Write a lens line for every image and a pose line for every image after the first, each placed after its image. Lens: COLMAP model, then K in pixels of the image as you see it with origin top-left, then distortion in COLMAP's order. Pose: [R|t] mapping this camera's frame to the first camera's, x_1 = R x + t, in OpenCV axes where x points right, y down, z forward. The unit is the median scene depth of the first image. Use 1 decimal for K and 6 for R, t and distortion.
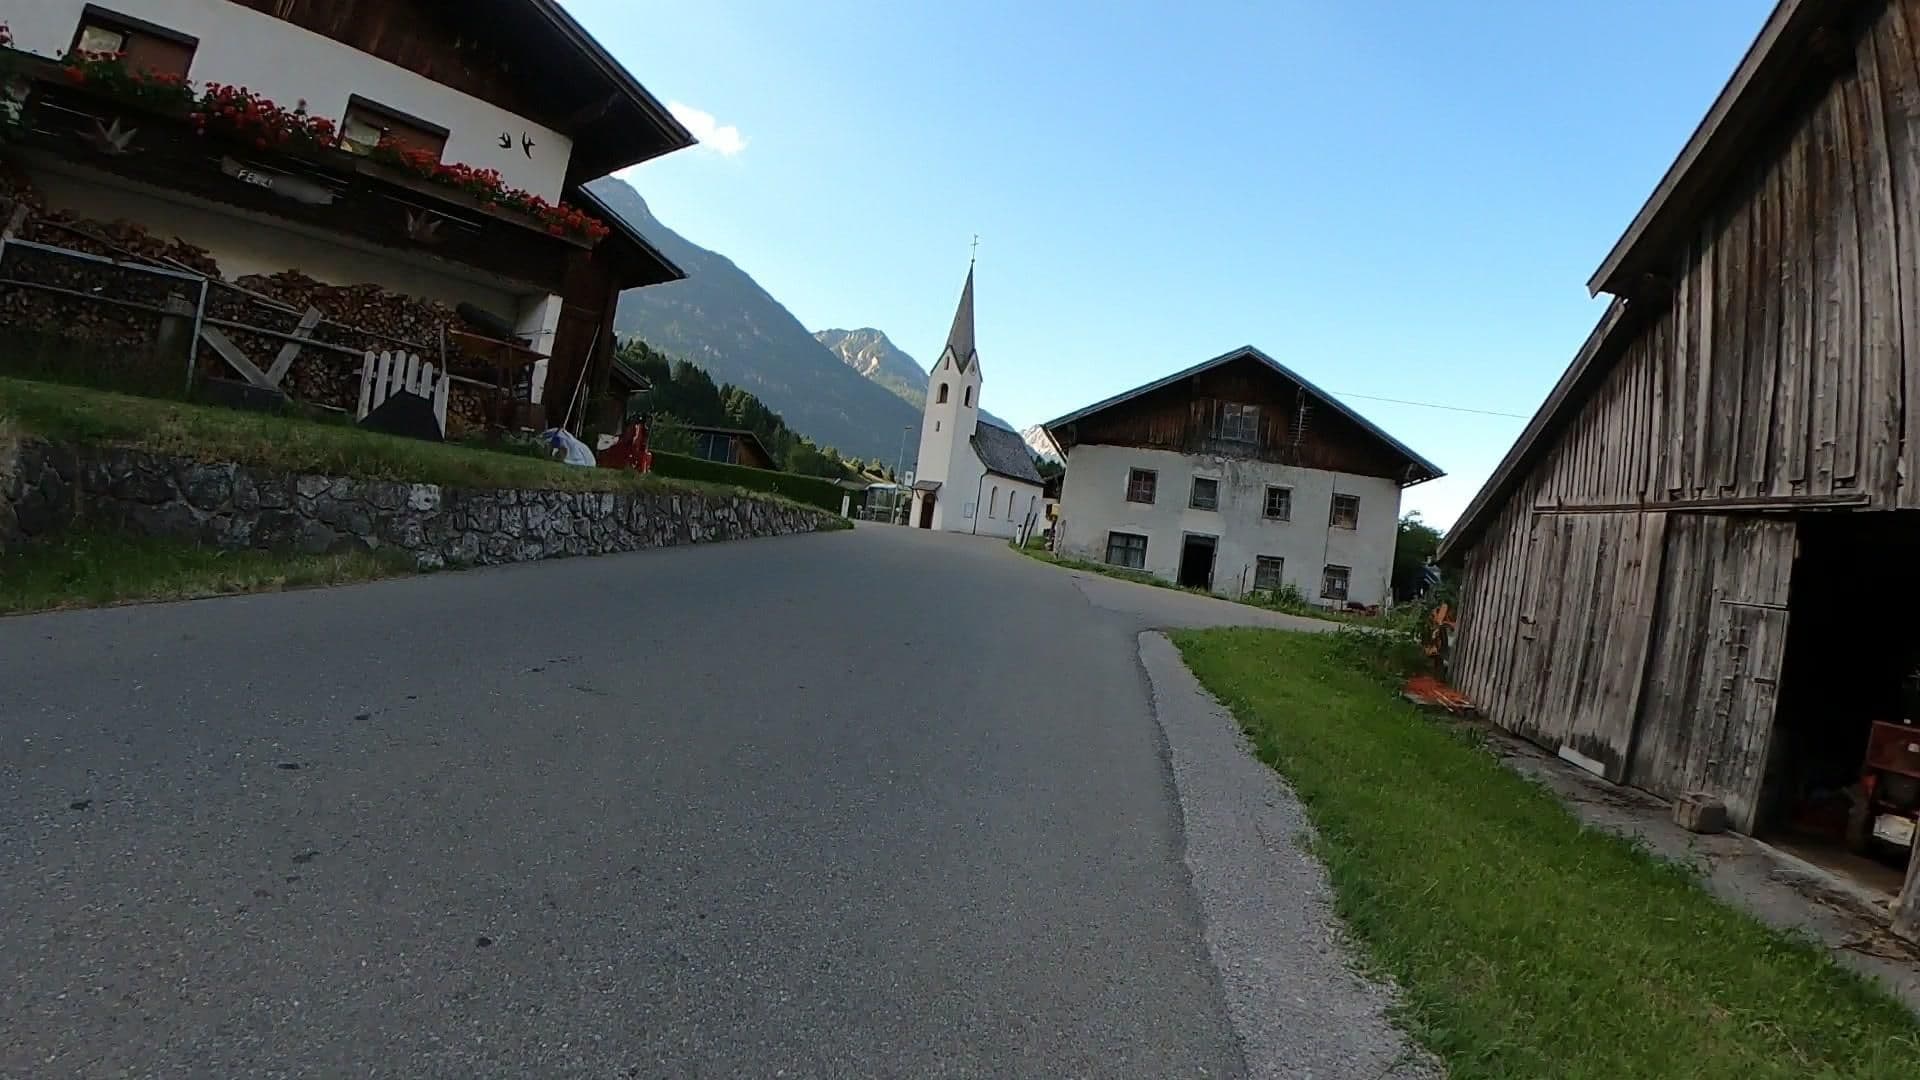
lens RADIAL K [[1373.5, 0, 960.0], [0, 1373.5, 540.0], [0, 0, 1]] dist [-0.494243, 0.301236]
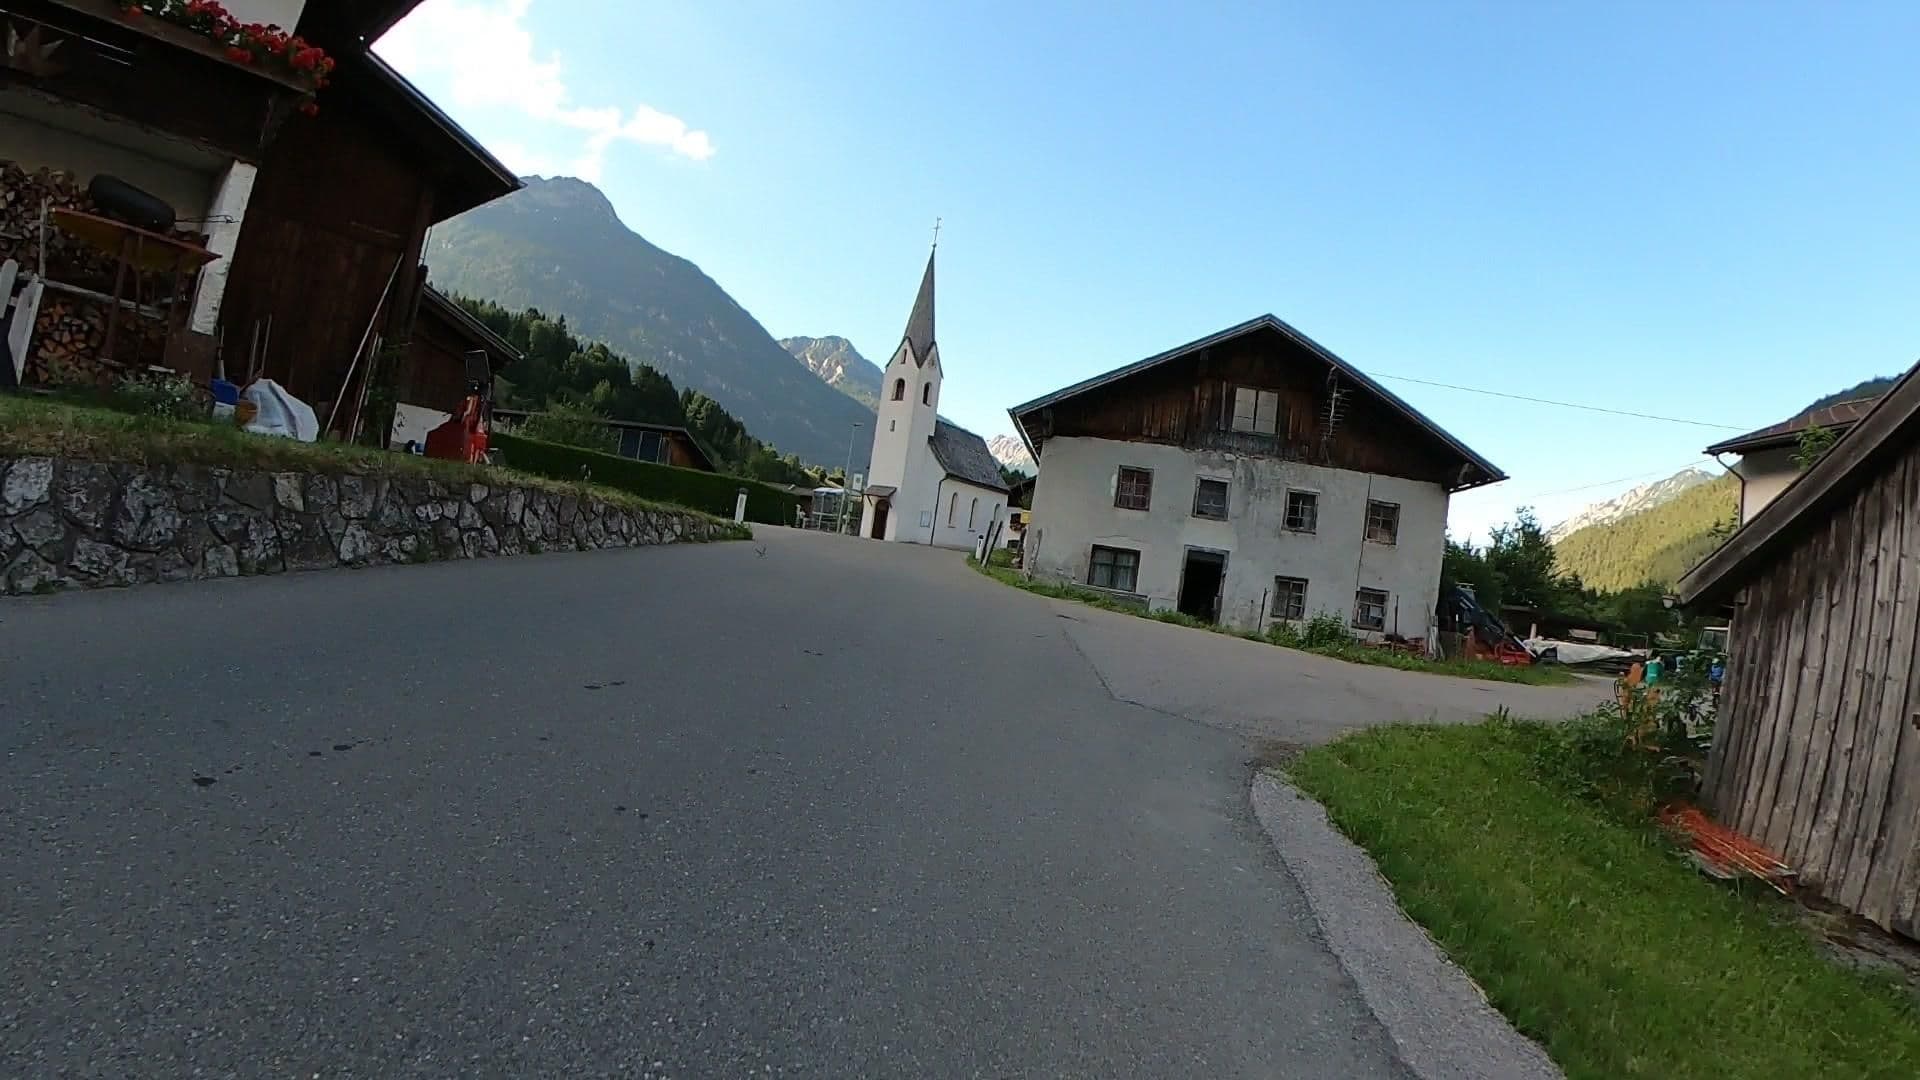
lens RADIAL K [[1373.5, 0, 960.0], [0, 1373.5, 540.0], [0, 0, 1]] dist [-0.494243, 0.301236]
pose [[0.999596, 0.009514, 0.026782, 0.010196], [-0.009326, 0.999931, -0.007155, -0.002585], [-0.026848, 0.006903, 0.999616, 0.200580]]
